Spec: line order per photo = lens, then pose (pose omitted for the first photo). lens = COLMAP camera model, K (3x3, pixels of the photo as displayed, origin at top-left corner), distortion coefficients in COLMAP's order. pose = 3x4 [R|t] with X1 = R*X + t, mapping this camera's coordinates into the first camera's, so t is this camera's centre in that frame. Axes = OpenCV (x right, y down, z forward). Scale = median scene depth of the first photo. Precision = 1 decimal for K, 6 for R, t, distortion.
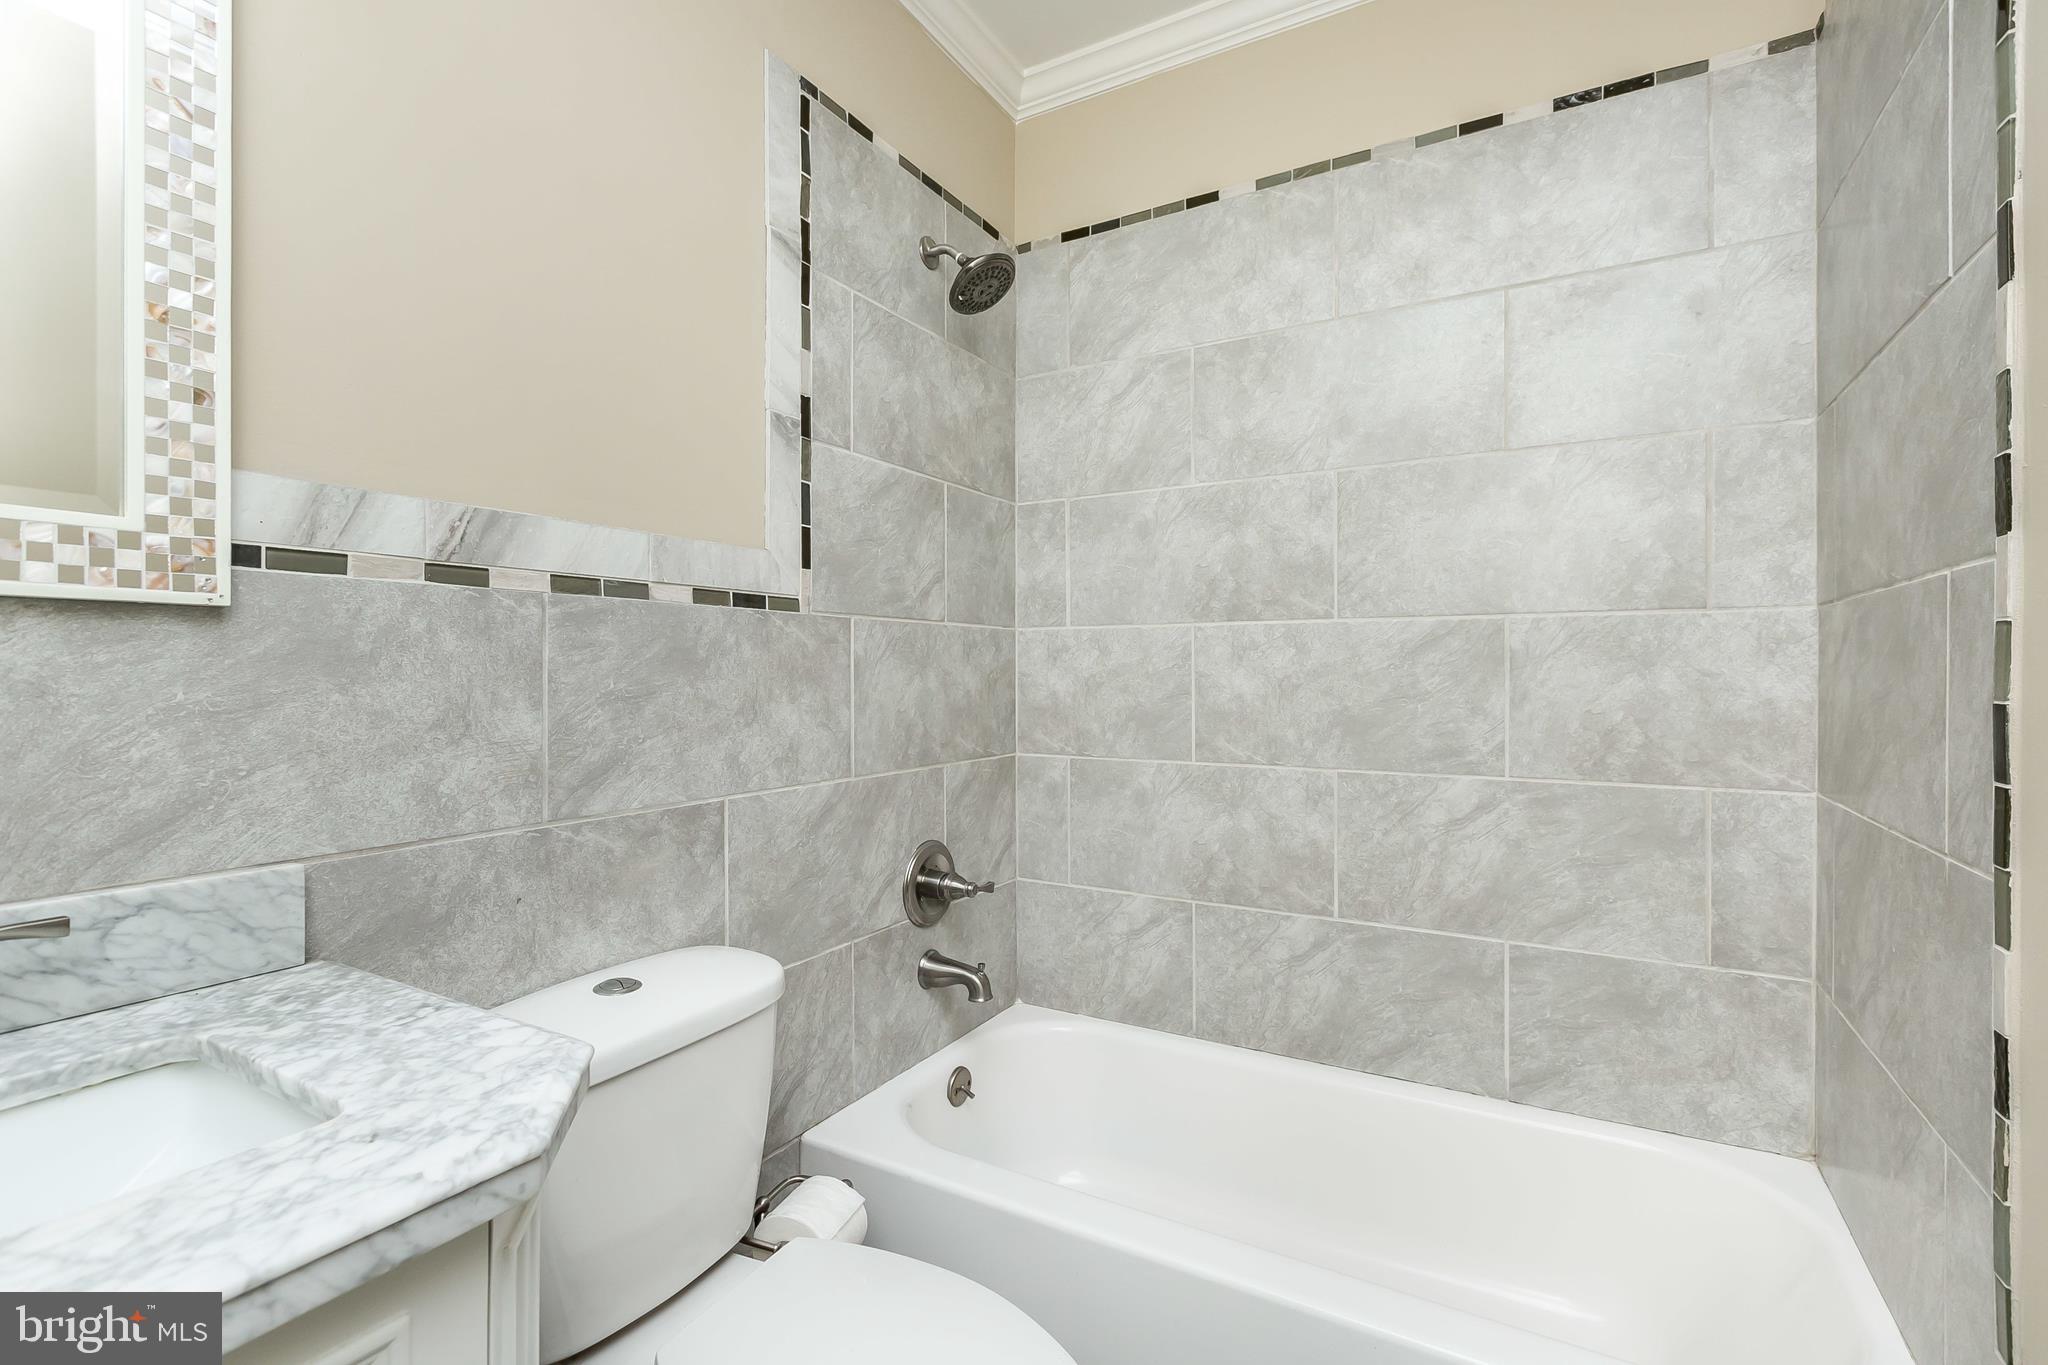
lens RADIAL K [[933.5, 0, 1047.2], [0, 933.5, 678.5], [0, 0, 1]] dist [-0.000952, -0.000395]
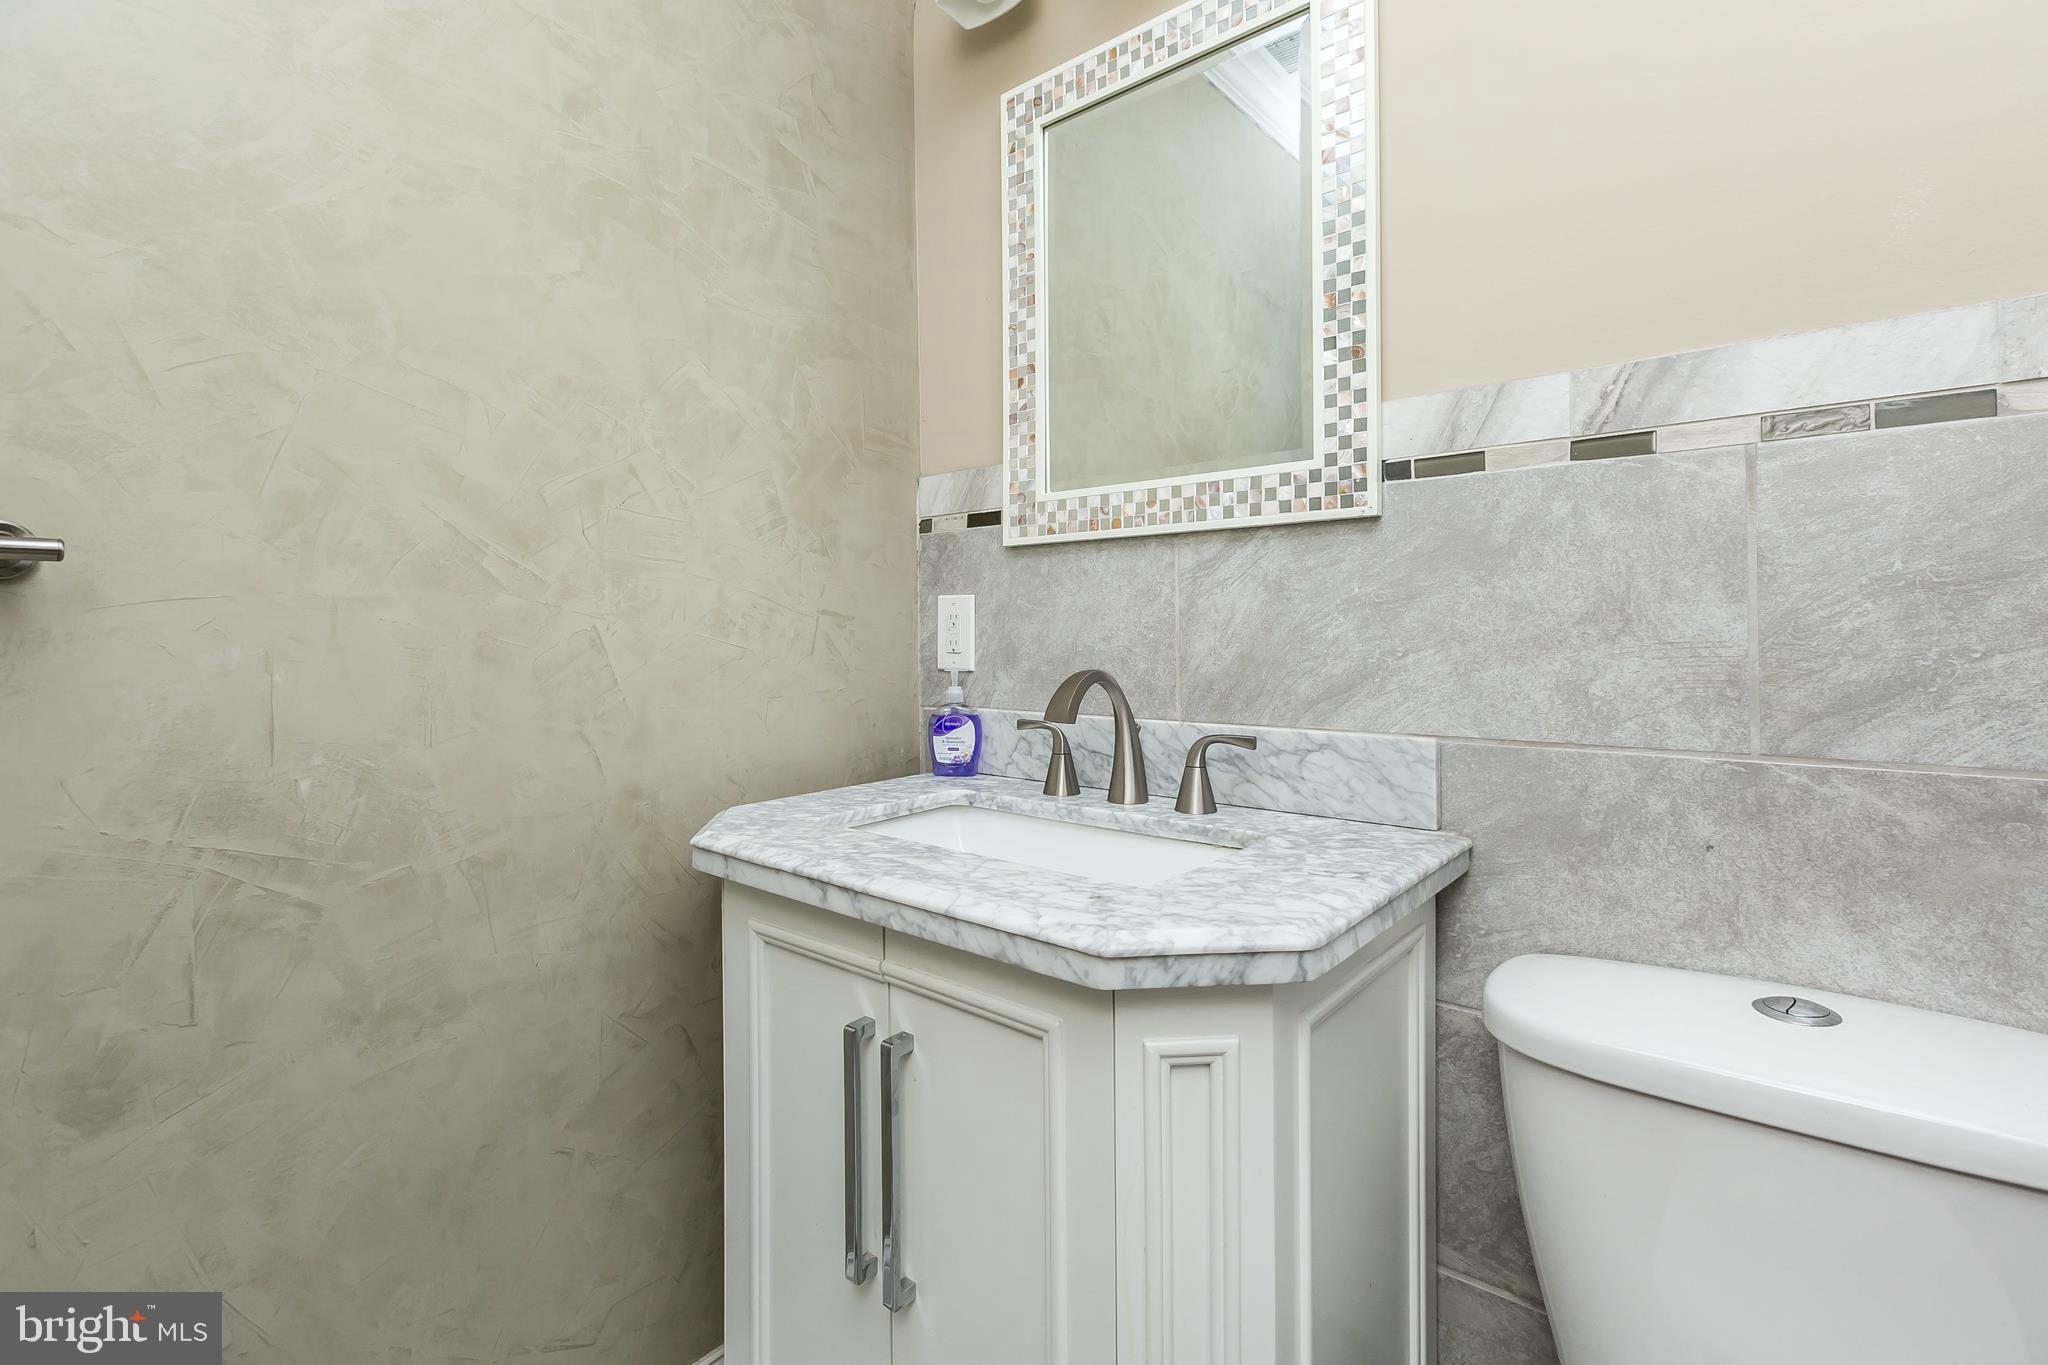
lens RADIAL K [[934.1, 0, 954.5], [0, 934.1, 617.5], [0, 0, 1]] dist [0.001198, 0.000222]
pose [[-0.224699, -0.009079, -0.974386, 0.400896], [0.007143, 0.999914, -0.010964, 0.060571], [0.974402, -0.009424, -0.224615, 0.680220]]
